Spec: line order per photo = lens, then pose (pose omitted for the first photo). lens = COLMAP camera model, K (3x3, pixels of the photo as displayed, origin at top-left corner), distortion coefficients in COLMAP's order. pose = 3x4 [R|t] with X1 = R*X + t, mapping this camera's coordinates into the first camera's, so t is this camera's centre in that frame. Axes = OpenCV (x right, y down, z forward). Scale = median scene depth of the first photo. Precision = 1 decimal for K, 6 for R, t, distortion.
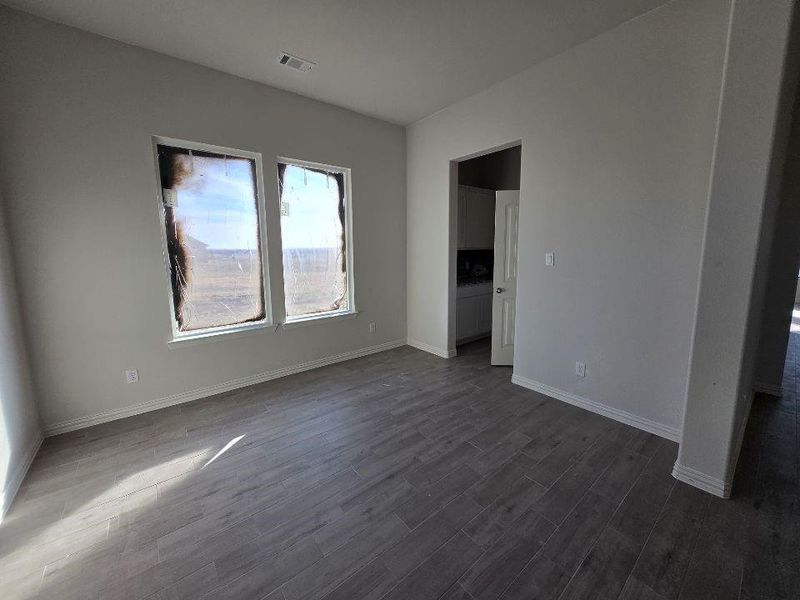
lens RADIAL K [[310.4, 0, 401.5], [0, 310.4, 291.7], [0, 0, 1]] dist [0.001498, -0.000077]
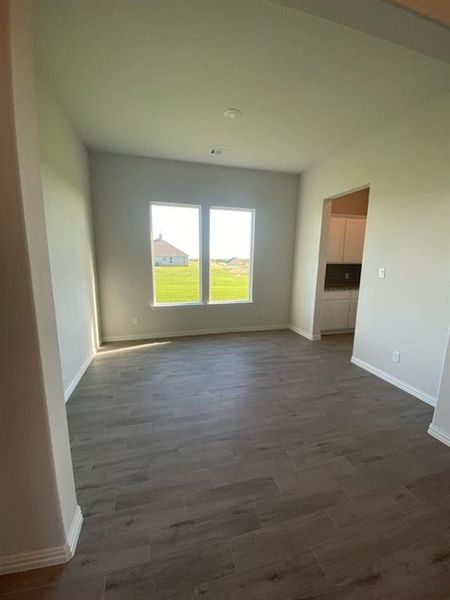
lens RADIAL K [[239.0, 0, 222.2], [0, 239.0, 300.8], [0, 0, 1]] dist [-0.012579, -0.000715]
pose [[0.917226, 0.100678, -0.385436, 0.194722], [-0.087535, 0.994827, 0.051547, 0.017910], [0.388631, -0.013541, 0.921294, -0.166076]]
